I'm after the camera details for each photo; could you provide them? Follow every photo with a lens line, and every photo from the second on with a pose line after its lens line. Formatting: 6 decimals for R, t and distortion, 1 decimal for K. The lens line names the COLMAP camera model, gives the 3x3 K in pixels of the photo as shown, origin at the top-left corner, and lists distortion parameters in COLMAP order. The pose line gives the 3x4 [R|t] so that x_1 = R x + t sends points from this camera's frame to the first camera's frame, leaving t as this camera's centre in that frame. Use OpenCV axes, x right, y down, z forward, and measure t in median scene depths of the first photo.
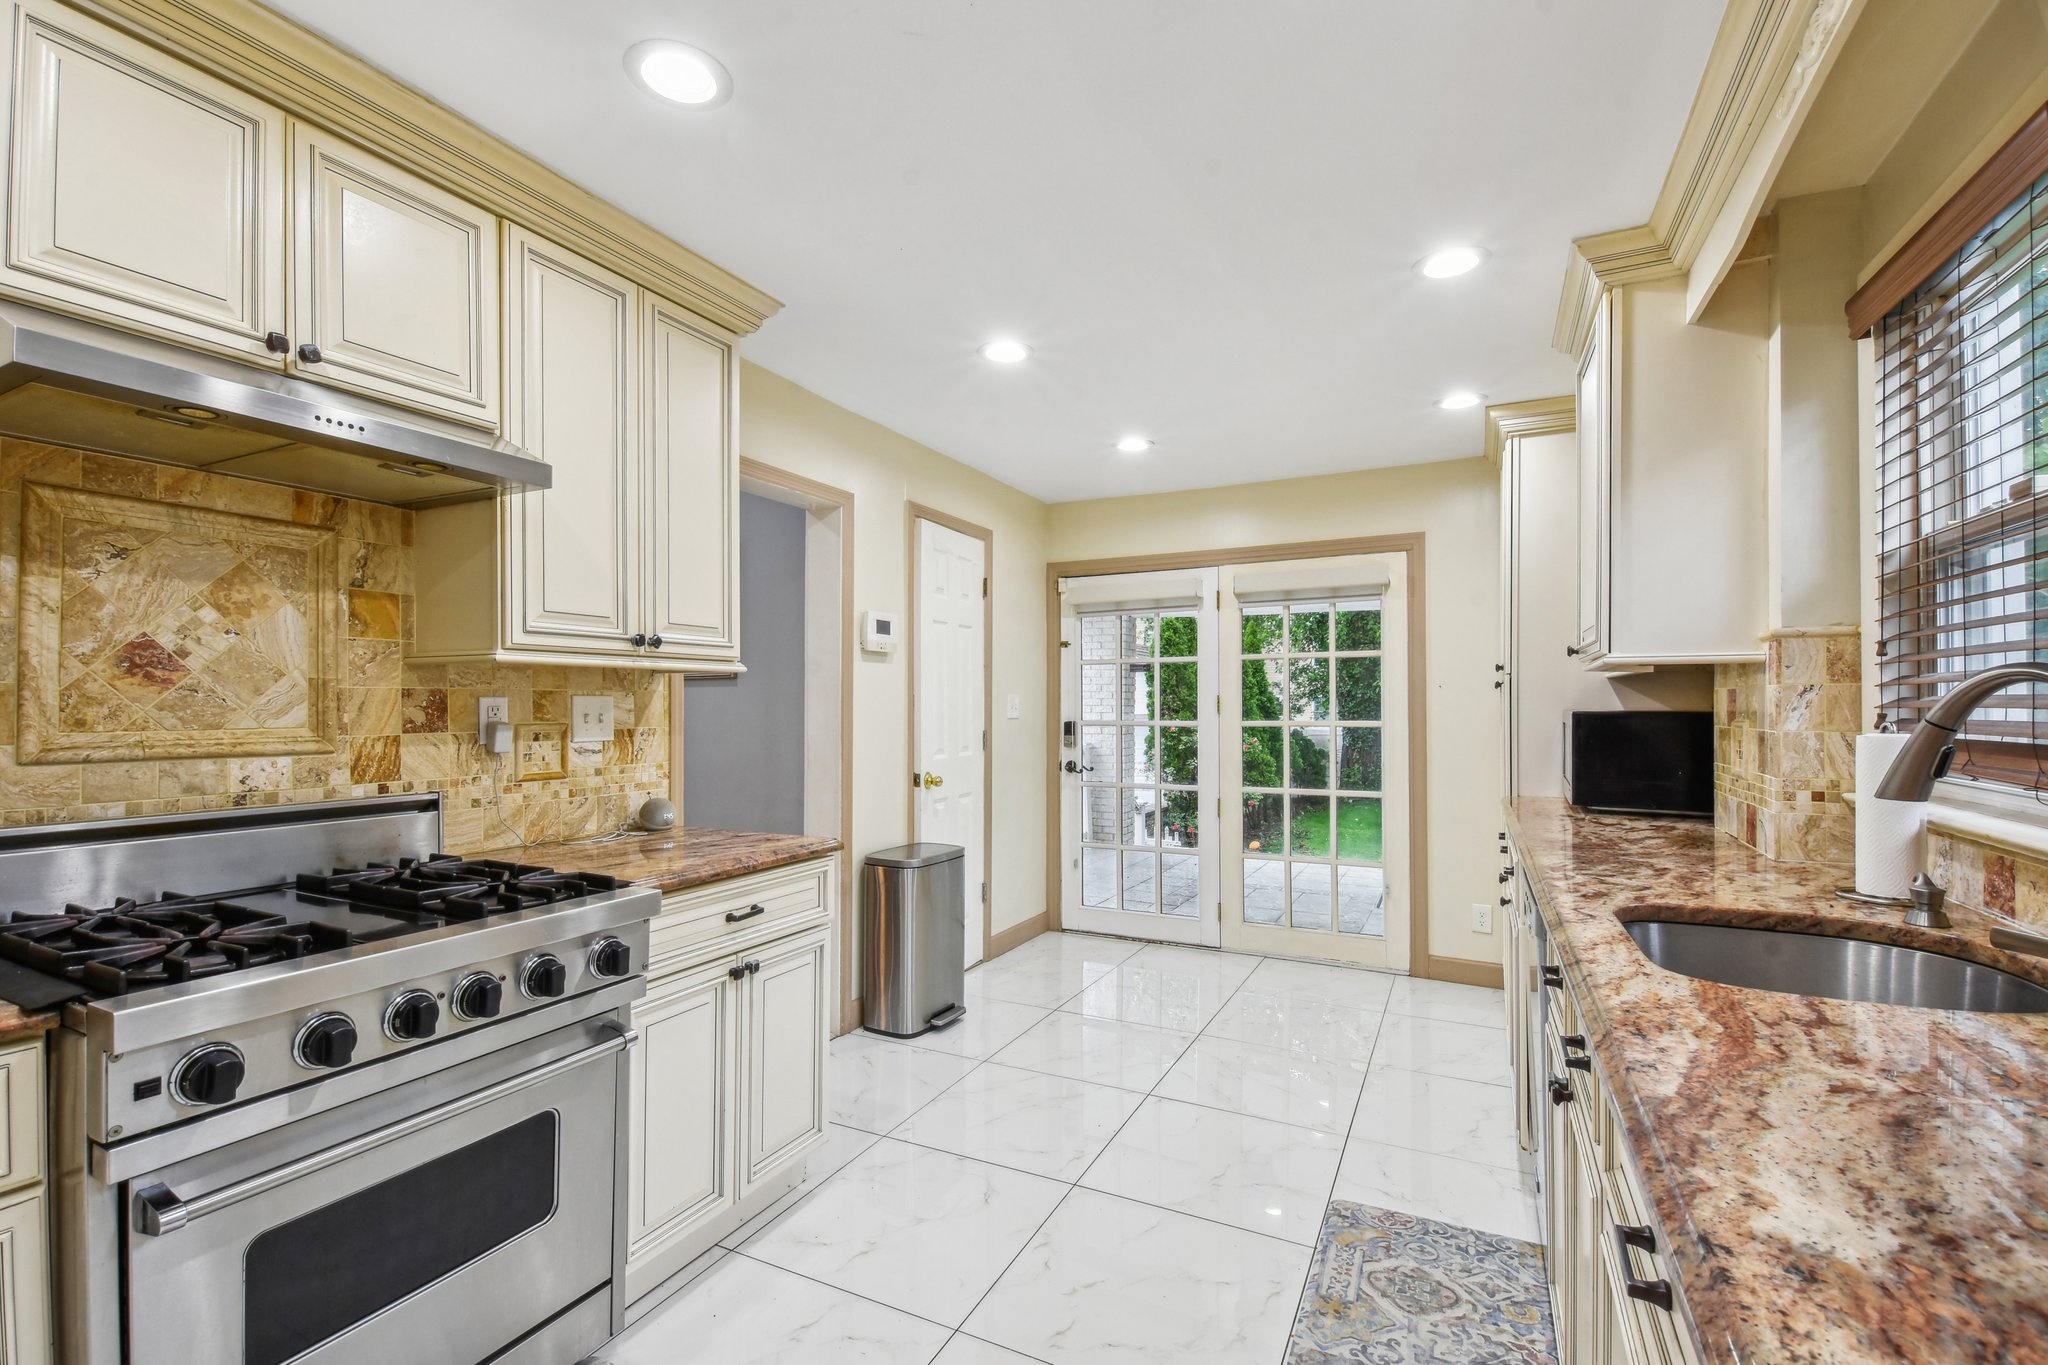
lens RADIAL K [[906.5, 0, 1030.2], [0, 906.5, 697.8], [0, 0, 1]] dist [0.014886, -0.002064]
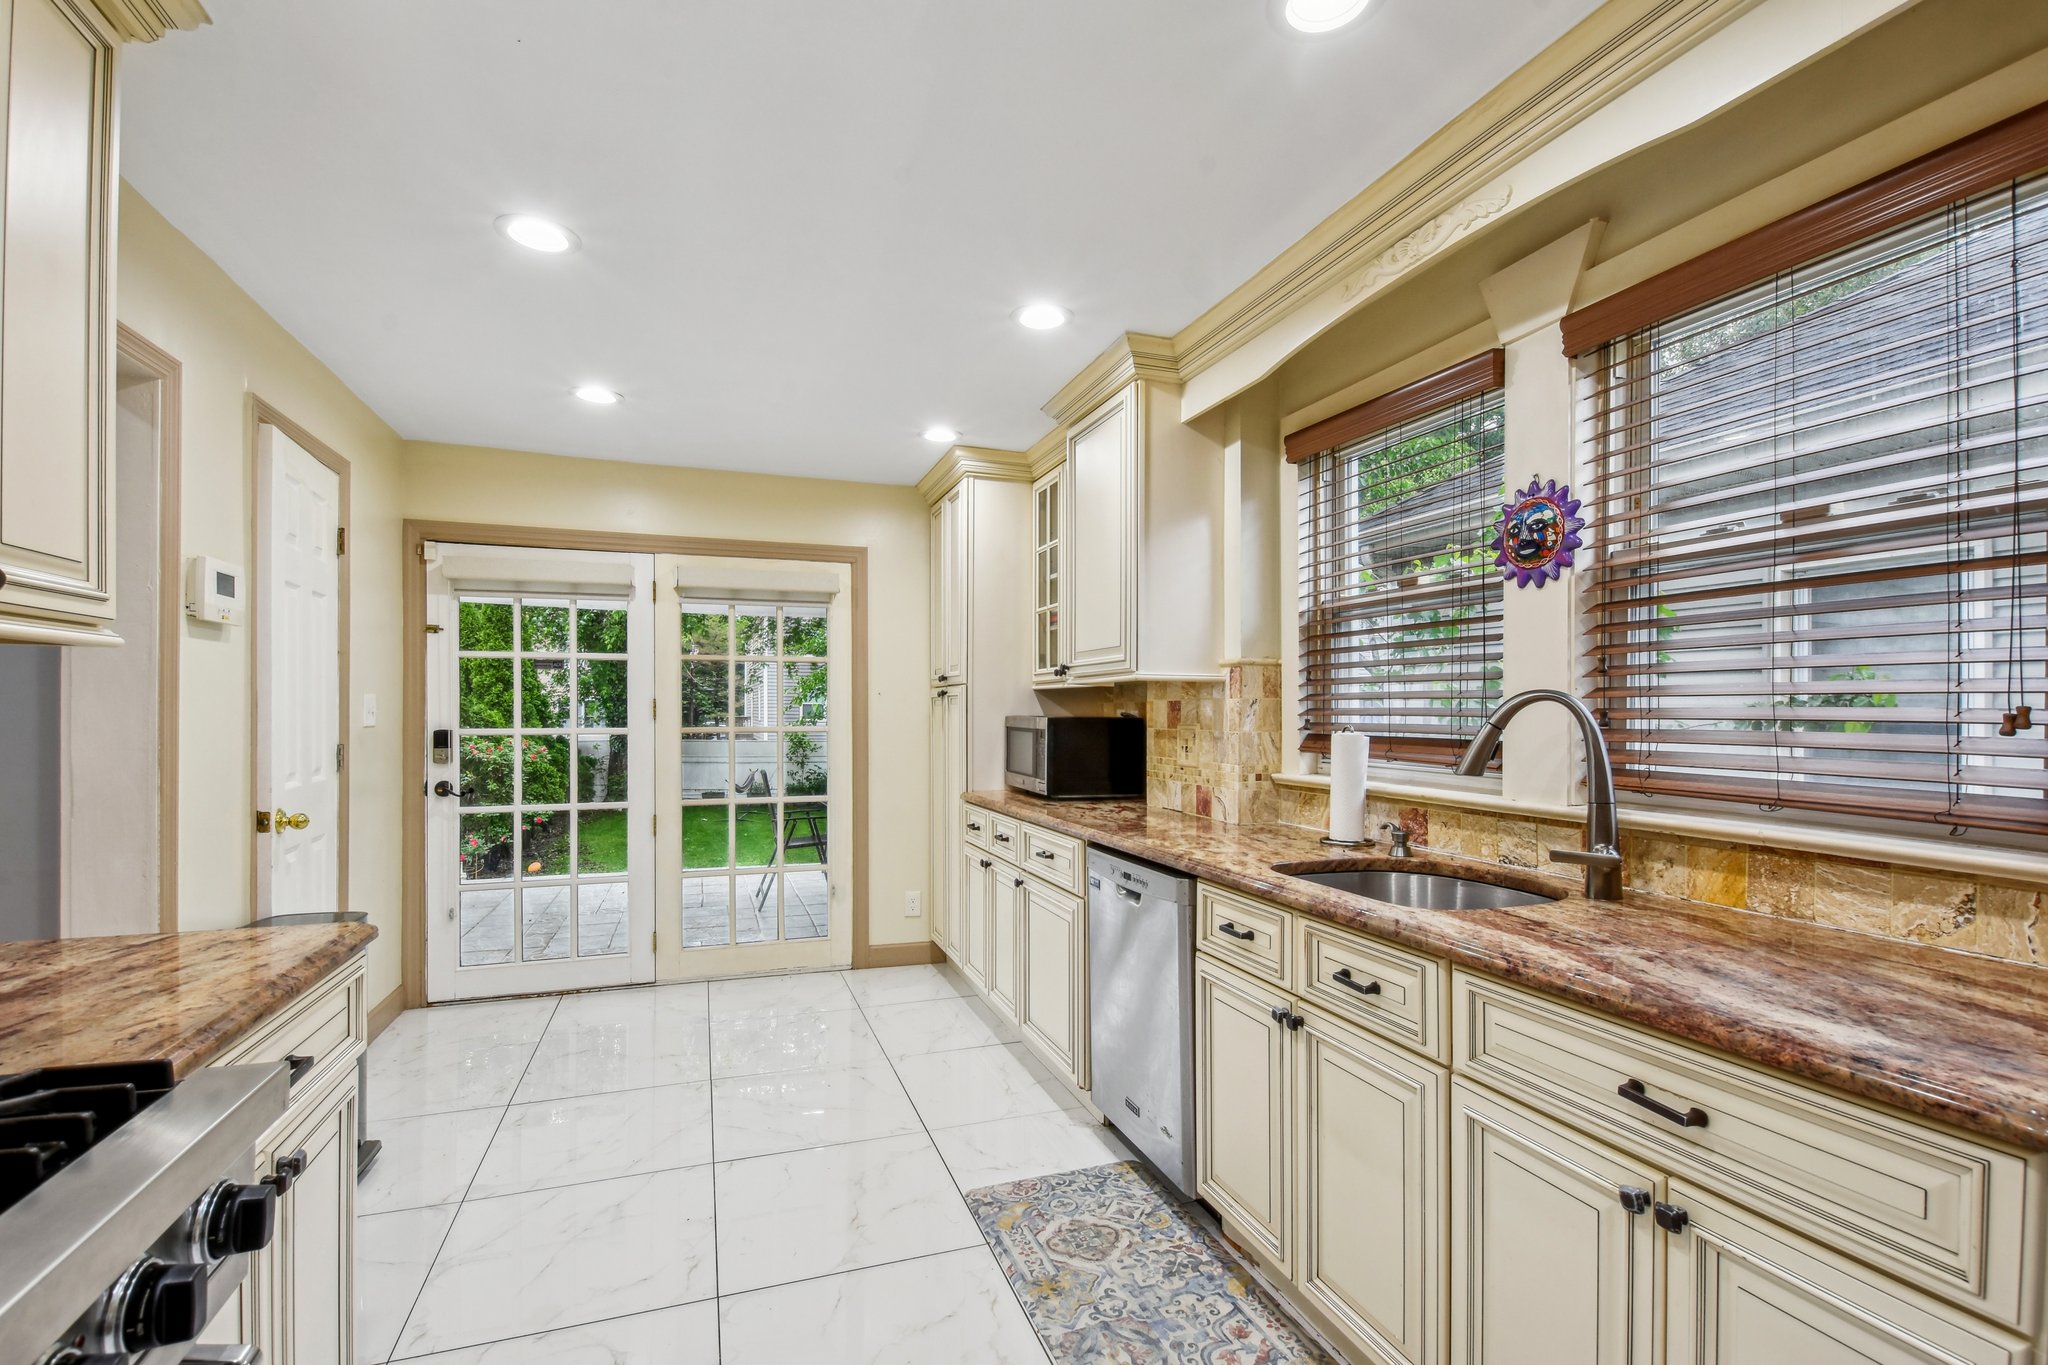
lens RADIAL K [[906.5, 0, 1019.8], [0, 906.5, 707.0], [0, 0, 1]] dist [0.014886, -0.002064]
pose [[0.699349, 0.008041, 0.714735, -0.215167], [-0.011623, 0.999932, 0.000124, 0.001098], [-0.714685, -0.008394, 0.699396, 0.144858]]
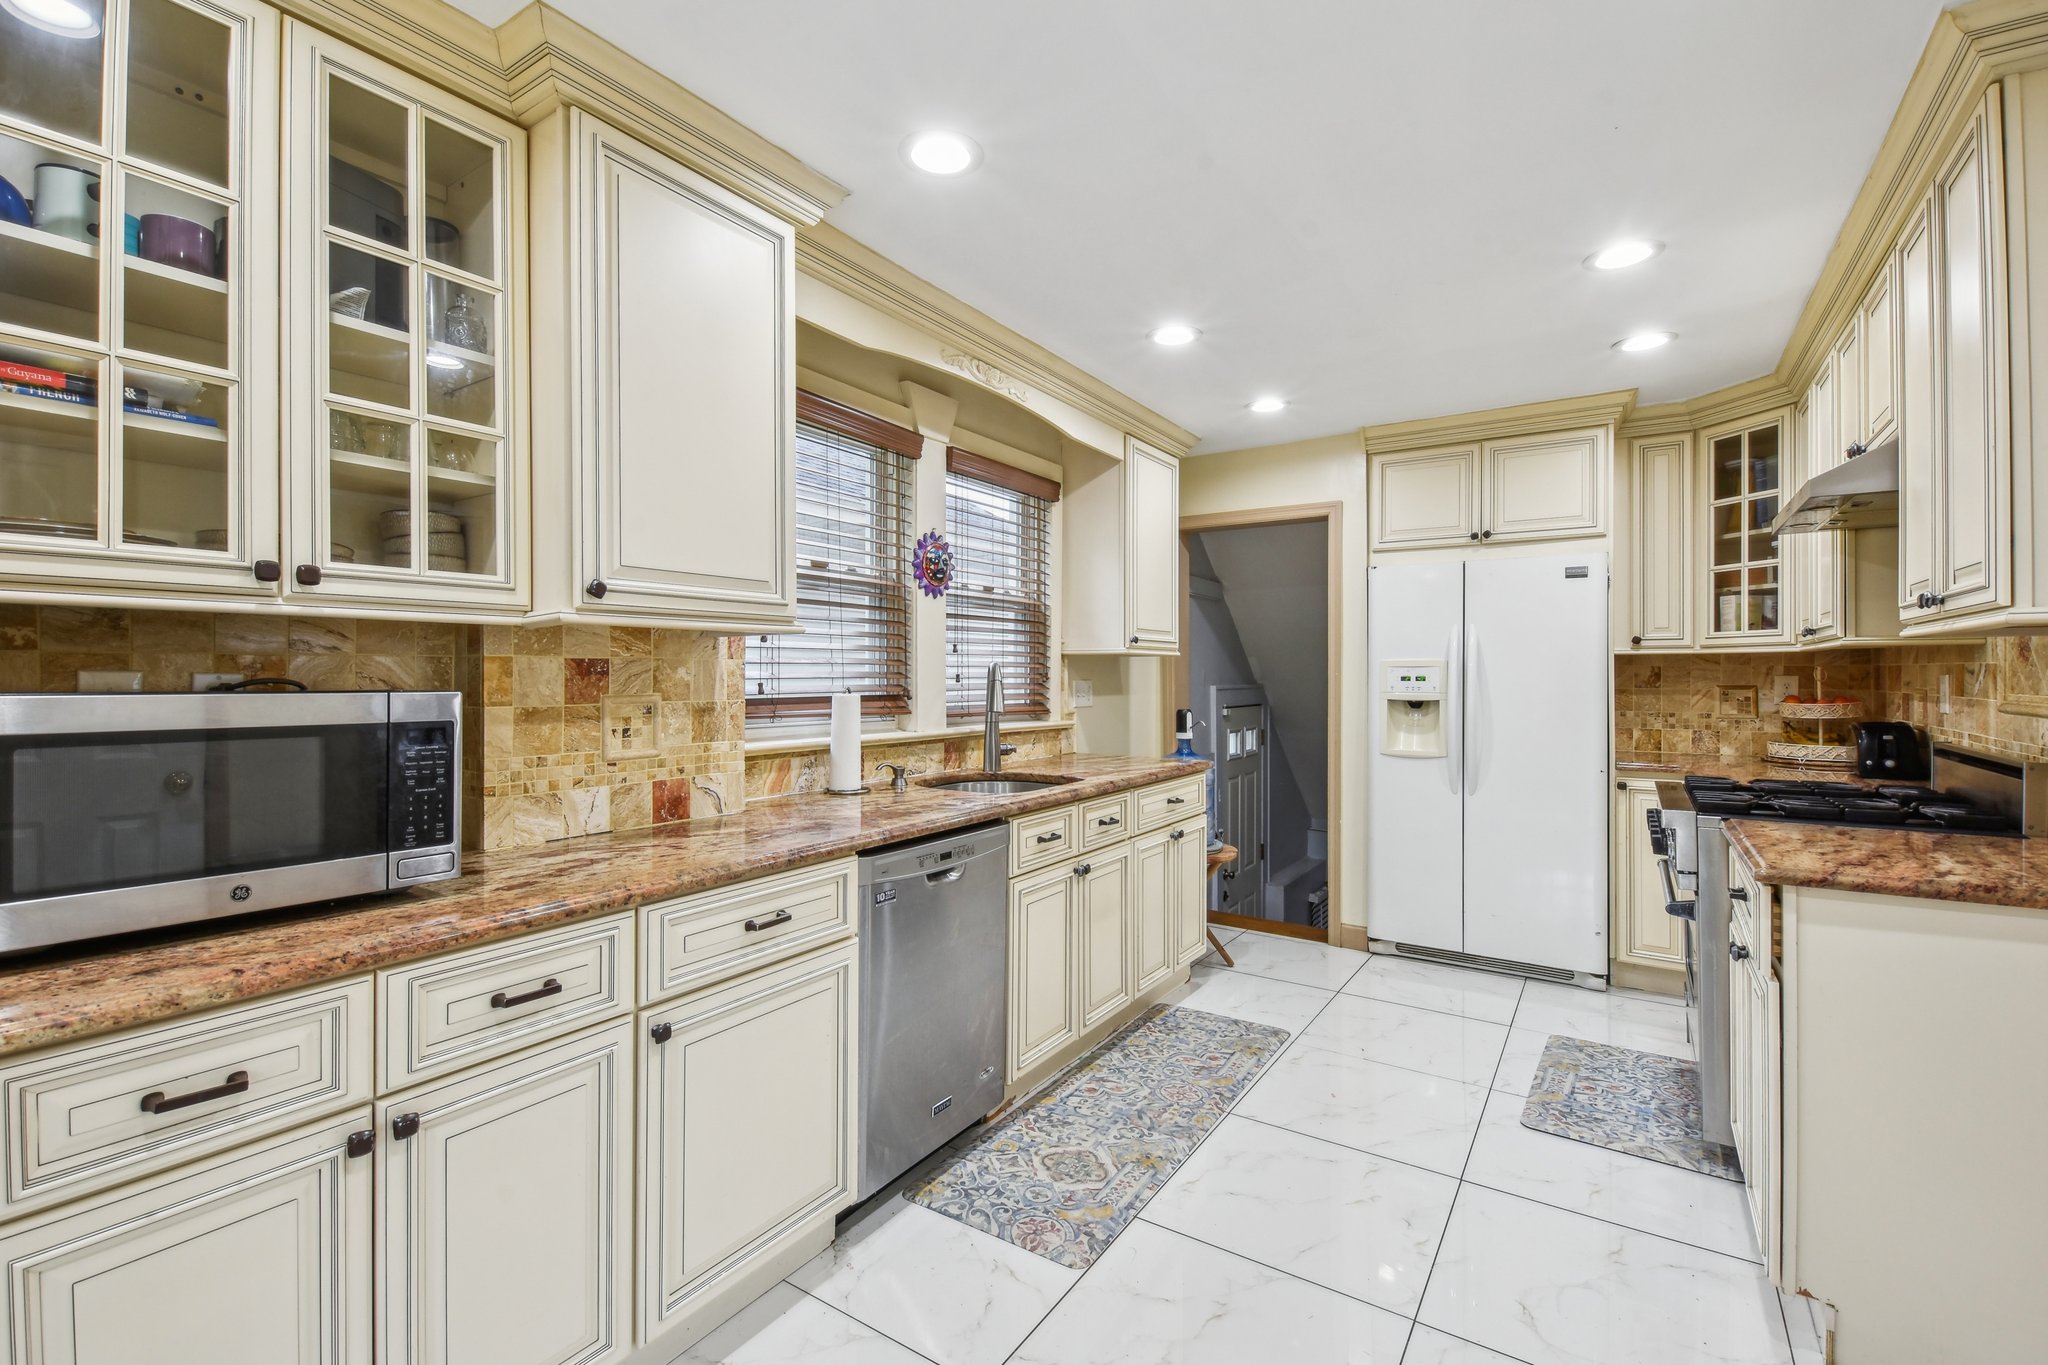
lens RADIAL K [[906.5, 0, 1011.3], [0, 906.5, 680.6], [0, 0, 1]] dist [0.014886, -0.002064]
pose [[-0.990398, 0.014309, 0.137503, 0.164284], [0.013379, 0.999881, -0.007684, 0.013235], [-0.137597, -0.005771, -0.990472, 1.091253]]
